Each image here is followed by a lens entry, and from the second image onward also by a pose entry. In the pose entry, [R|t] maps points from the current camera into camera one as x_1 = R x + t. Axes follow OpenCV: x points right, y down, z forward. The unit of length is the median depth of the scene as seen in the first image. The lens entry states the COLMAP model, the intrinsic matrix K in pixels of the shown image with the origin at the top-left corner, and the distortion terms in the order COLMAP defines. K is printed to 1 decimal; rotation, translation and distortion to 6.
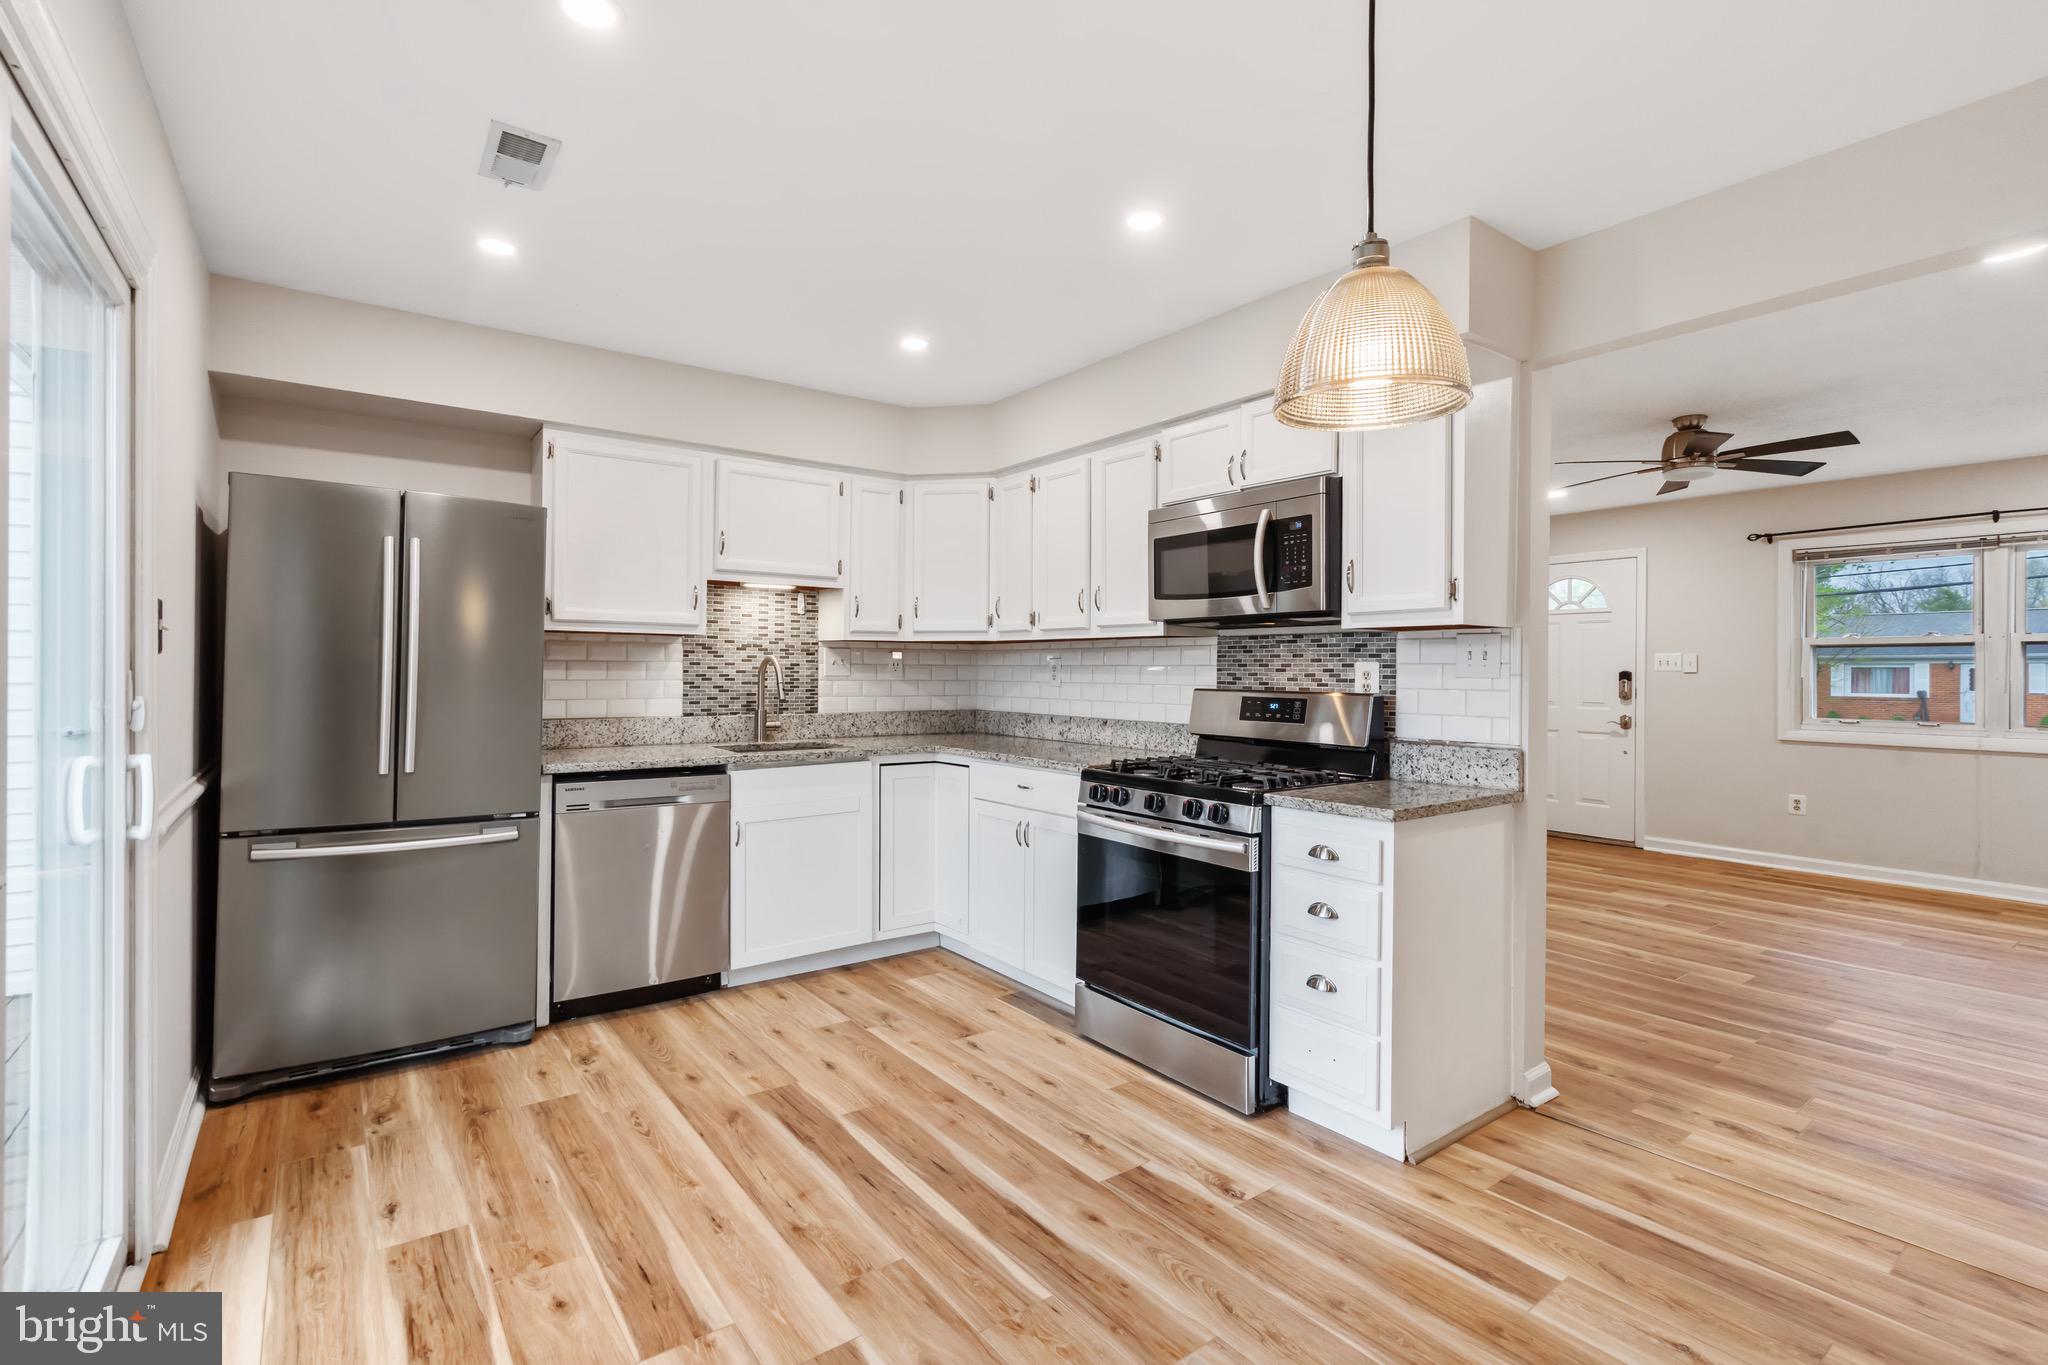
lens RADIAL K [[940.0, 0, 1027.7], [0, 940.0, 667.9], [0, 0, 1]] dist [-0.001573, 0.000736]
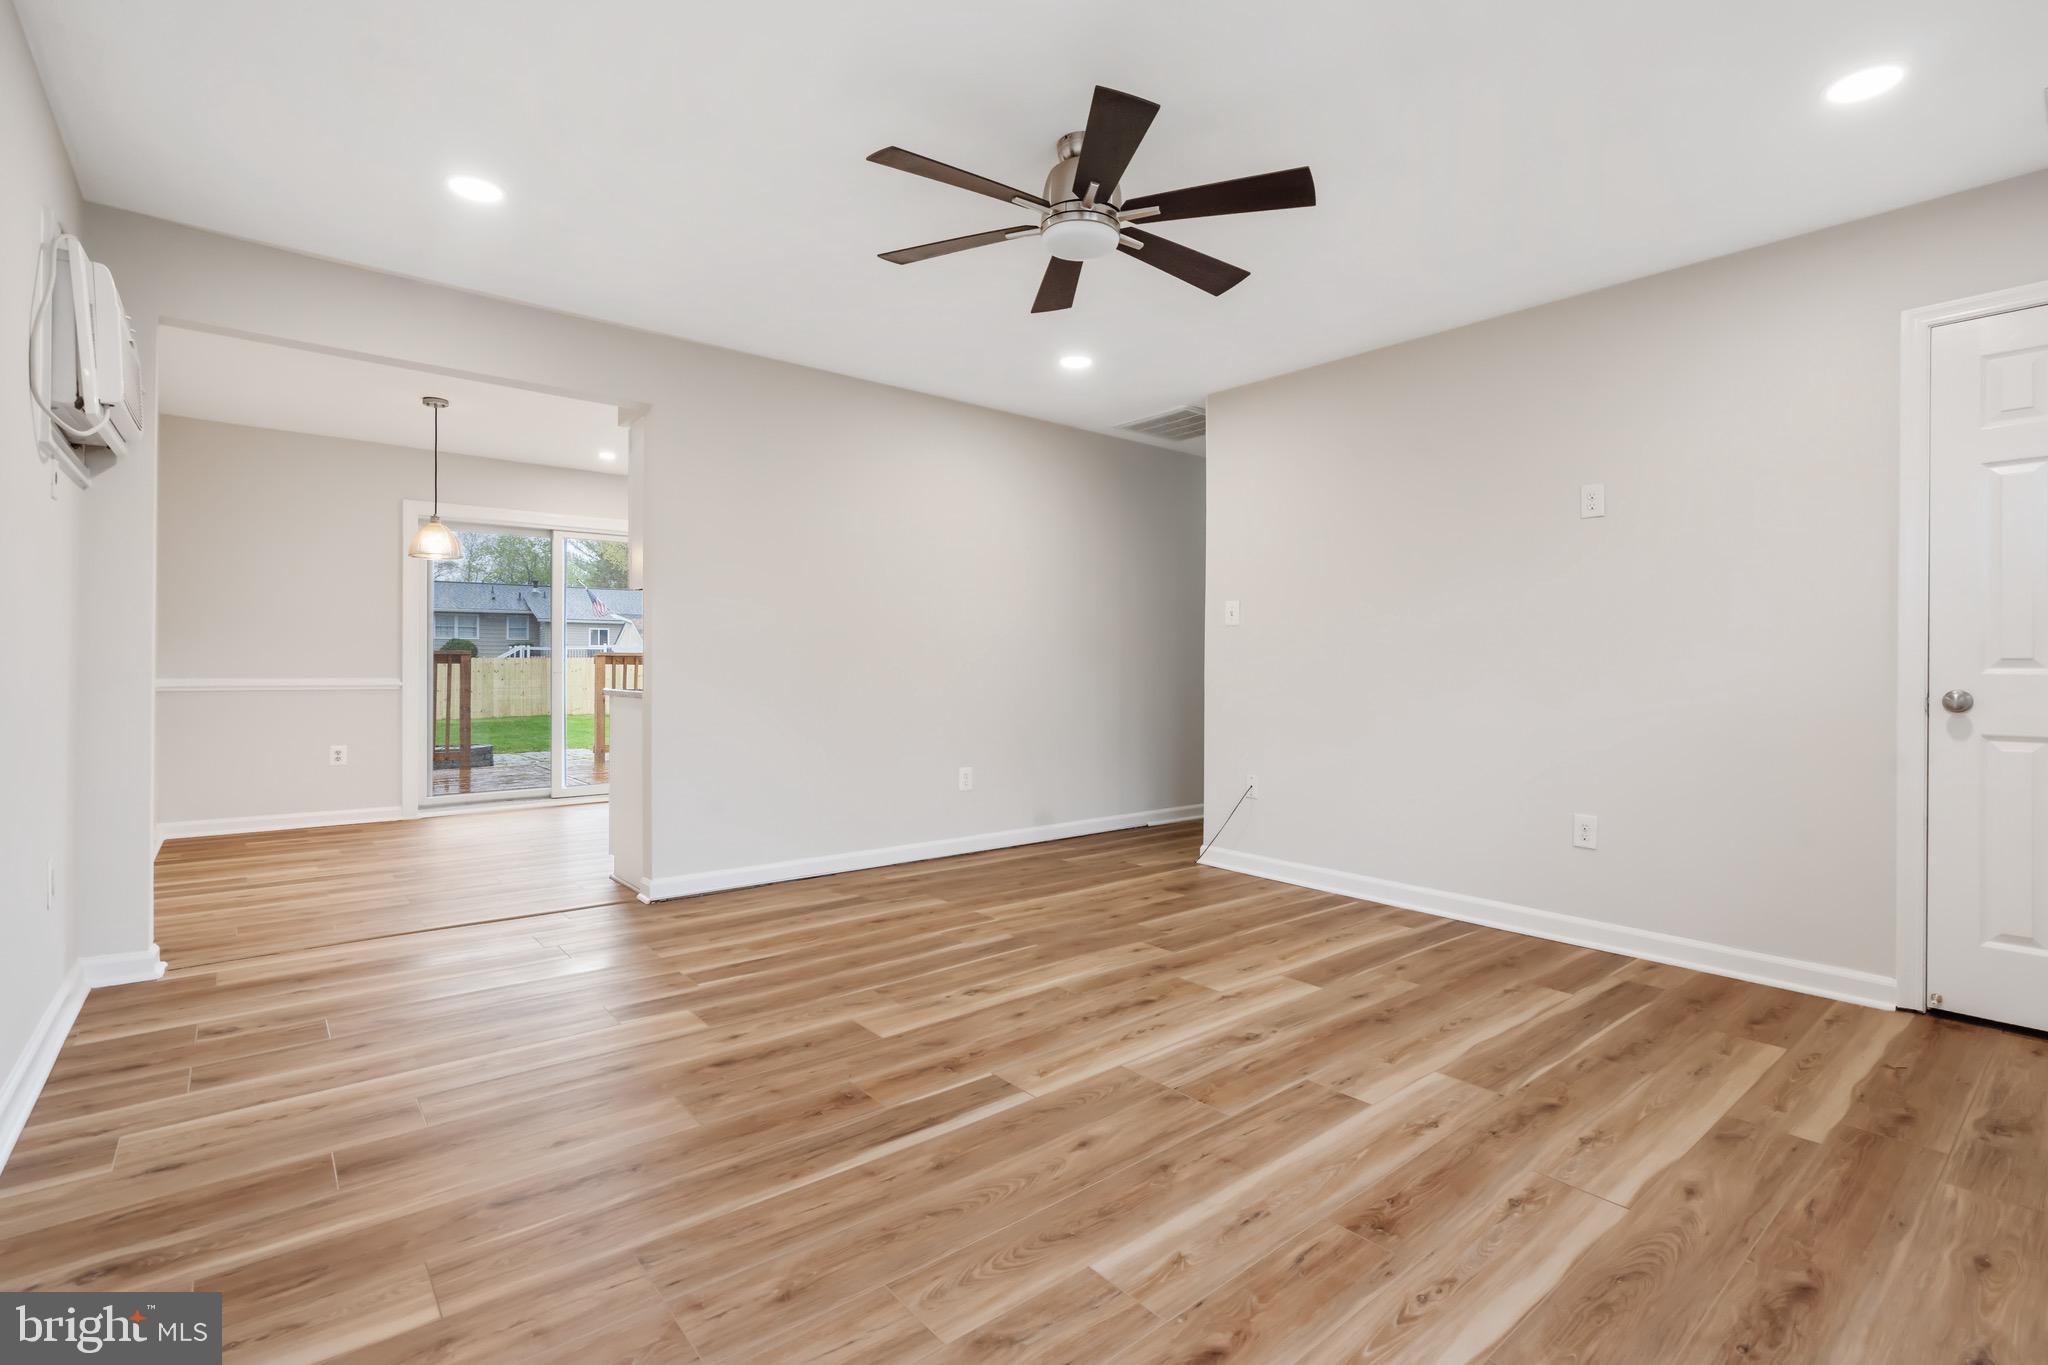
lens RADIAL K [[940.0, 0, 1027.7], [0, 940.0, 667.9], [0, 0, 1]] dist [-0.001573, 0.000736]
pose [[0.060483, -0.000880, -0.998169, 1.769652], [-0.002350, 0.999997, -0.001024, 0.074071], [0.998166, 0.002408, 0.060481, 1.289385]]
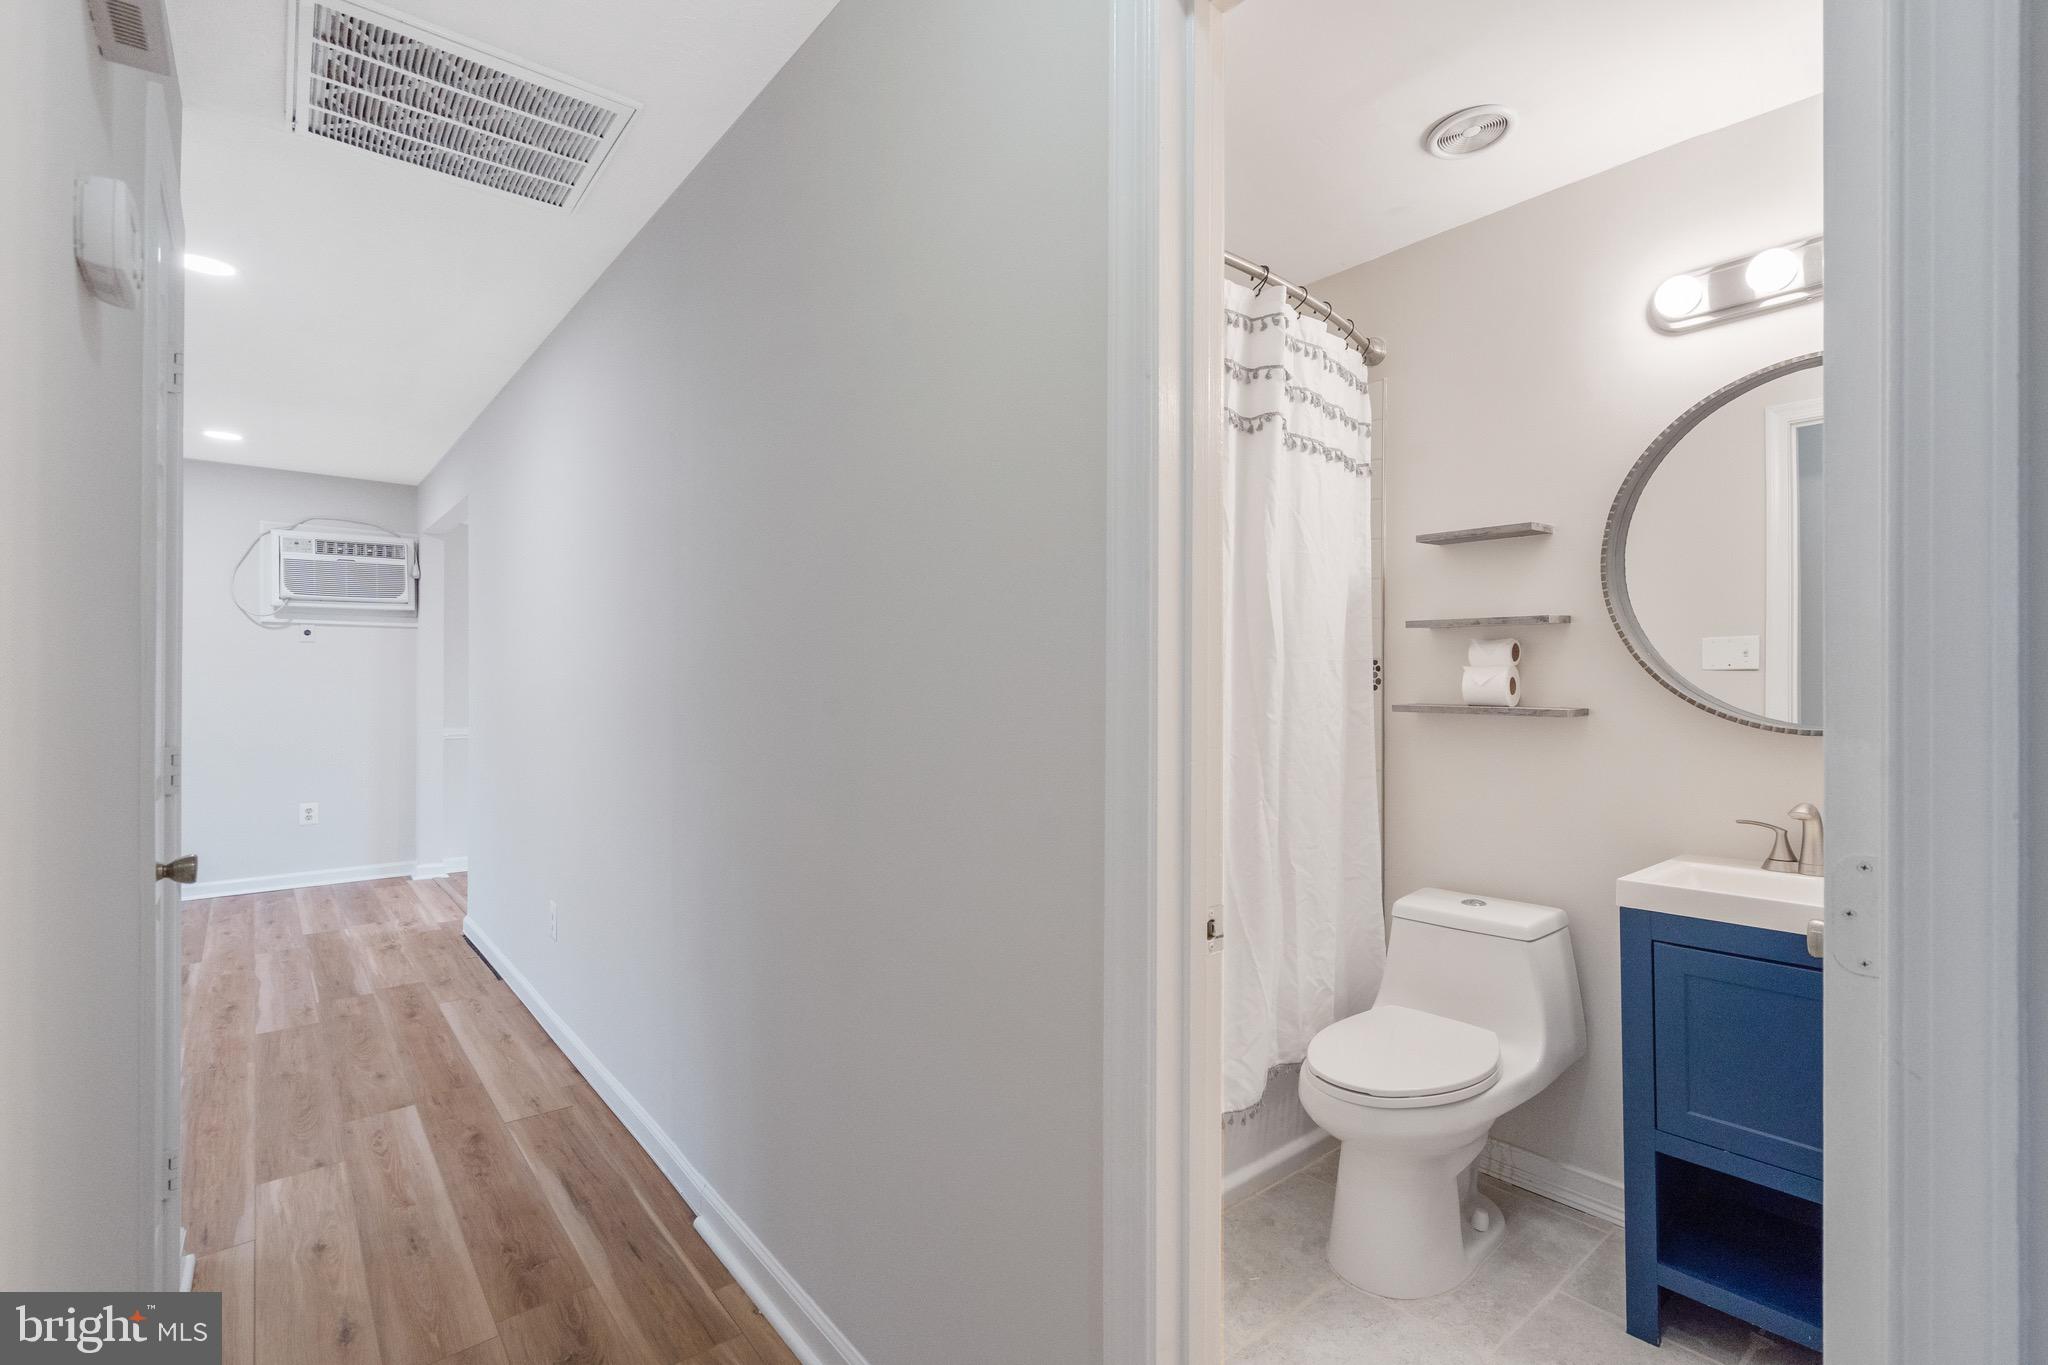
lens RADIAL K [[940.0, 0, 1027.7], [0, 940.0, 667.9], [0, 0, 1]] dist [-0.001573, 0.000736]
pose [[-0.998885, -0.006195, -0.046801, -0.305117], [-0.005367, 0.999827, -0.017796, 0.006527], [0.046904, -0.017525, -0.998746, 2.328050]]
